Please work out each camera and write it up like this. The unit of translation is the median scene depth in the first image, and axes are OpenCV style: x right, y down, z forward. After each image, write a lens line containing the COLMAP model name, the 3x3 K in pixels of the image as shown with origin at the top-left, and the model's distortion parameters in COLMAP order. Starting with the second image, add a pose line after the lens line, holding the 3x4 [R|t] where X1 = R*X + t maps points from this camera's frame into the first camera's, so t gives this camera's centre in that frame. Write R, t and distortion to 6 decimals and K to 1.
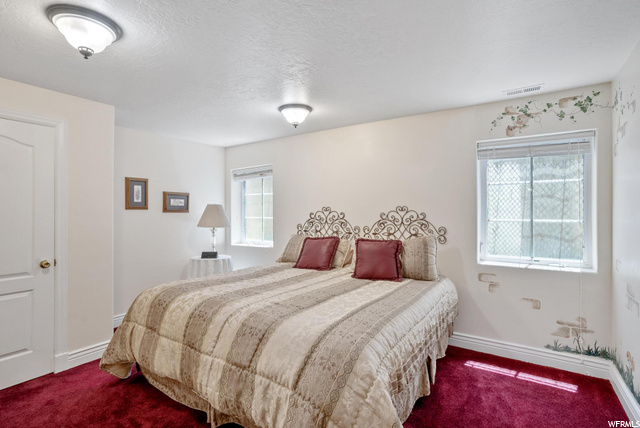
lens RADIAL K [[320.2, 0, 316.3], [0, 320.2, 203.1], [0, 0, 1]] dist [-0.066096, 0.031449]
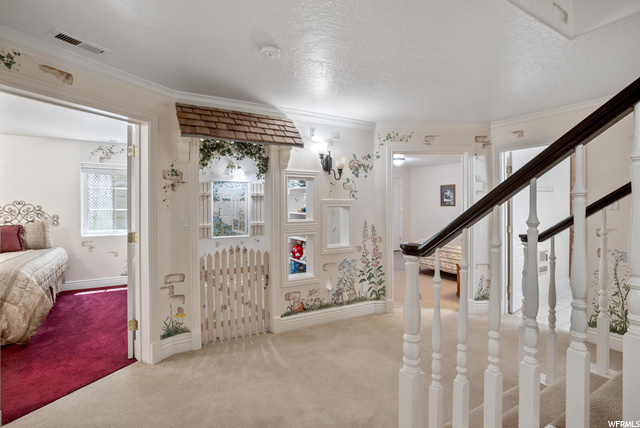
lens RADIAL K [[320.2, 0, 316.3], [0, 320.2, 203.1], [0, 0, 1]] dist [-0.066096, 0.031449]
pose [[0.437238, -0.002349, 0.899343, -0.430532], [-0.012196, 0.999889, 0.008541, -0.009073], [-0.899263, -0.014702, 0.437161, -0.846768]]
